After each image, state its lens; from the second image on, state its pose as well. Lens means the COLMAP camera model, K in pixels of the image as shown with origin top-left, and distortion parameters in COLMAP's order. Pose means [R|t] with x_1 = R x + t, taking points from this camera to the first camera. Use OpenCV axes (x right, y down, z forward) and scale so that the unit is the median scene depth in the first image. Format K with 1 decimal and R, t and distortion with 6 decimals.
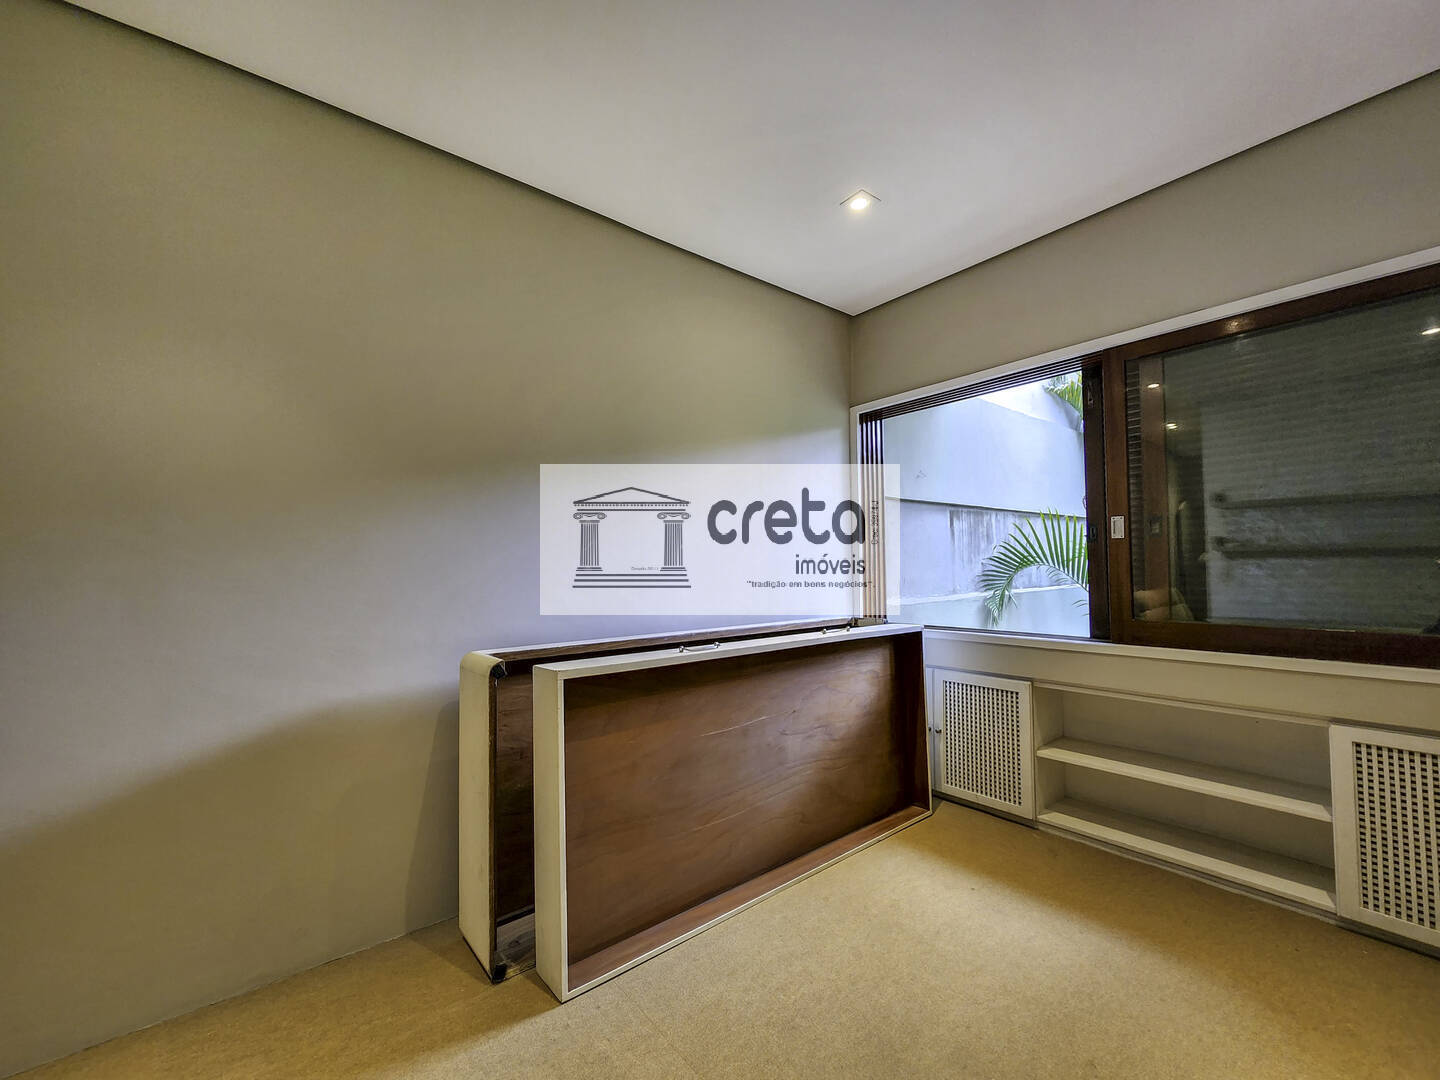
lens RADIAL K [[595.6, 0, 721.2], [0, 595.6, 547.9], [0, 0, 1]] dist [0.006012, -0.000169]
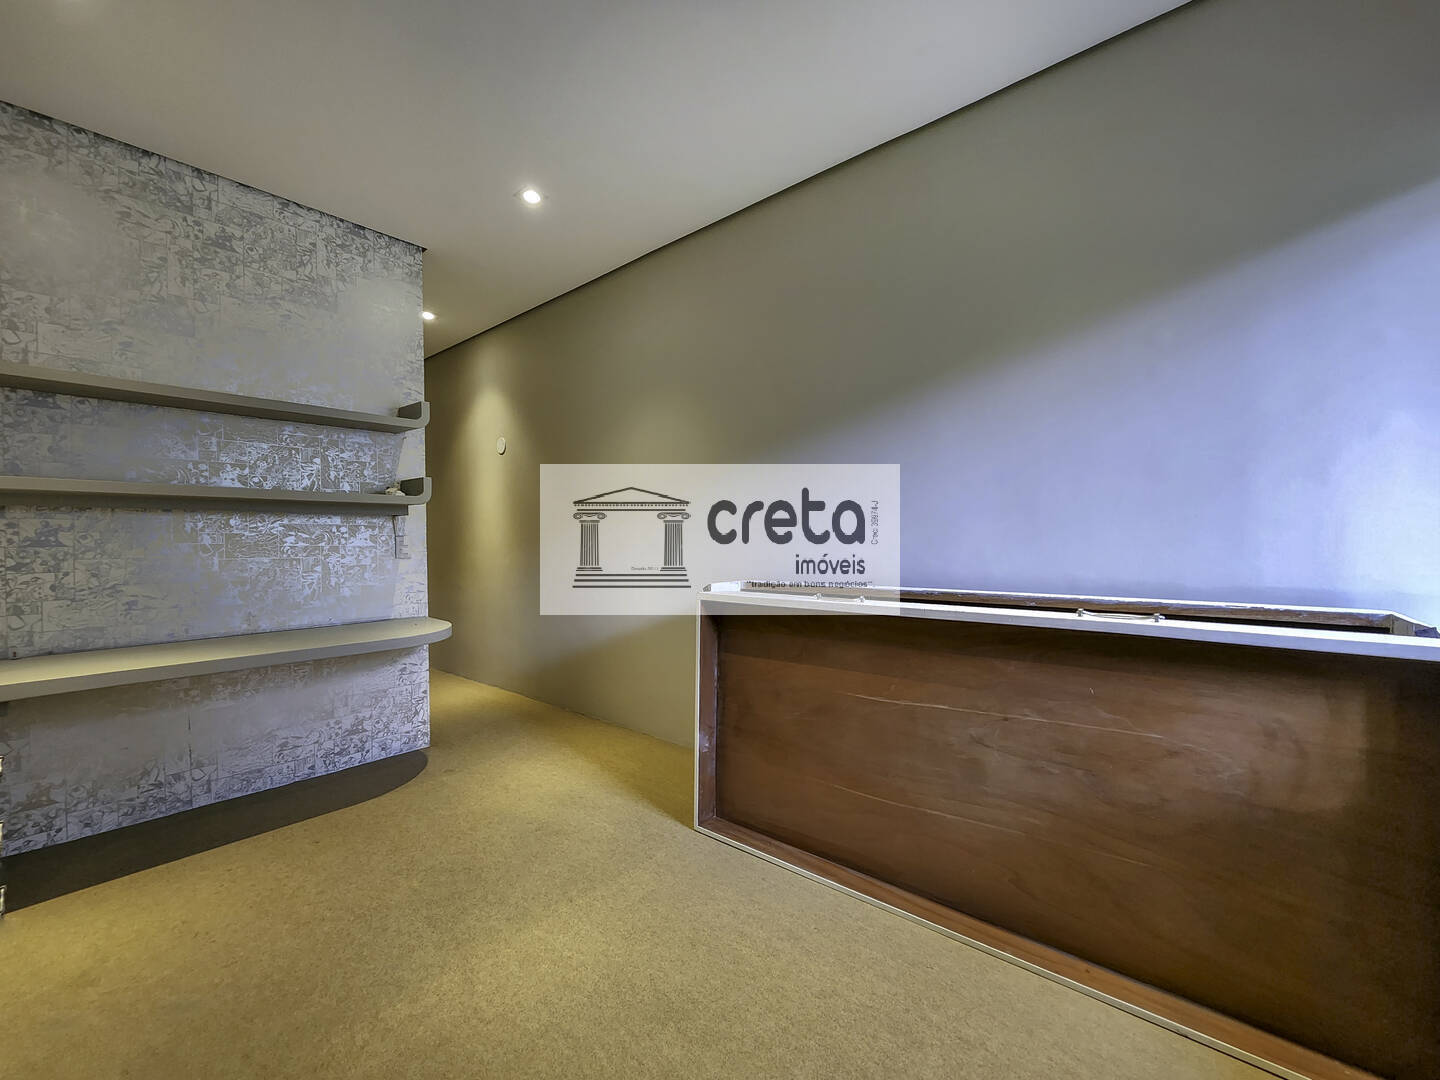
lens RADIAL K [[595.6, 0, 720.6], [0, 595.6, 539.3], [0, 0, 1]] dist [0.006012, -0.000169]
pose [[0.173031, 0.014675, -0.984807, 0.752874], [0.042491, 0.998847, 0.022350, 0.039086], [0.983999, -0.045713, 0.172207, 0.581634]]
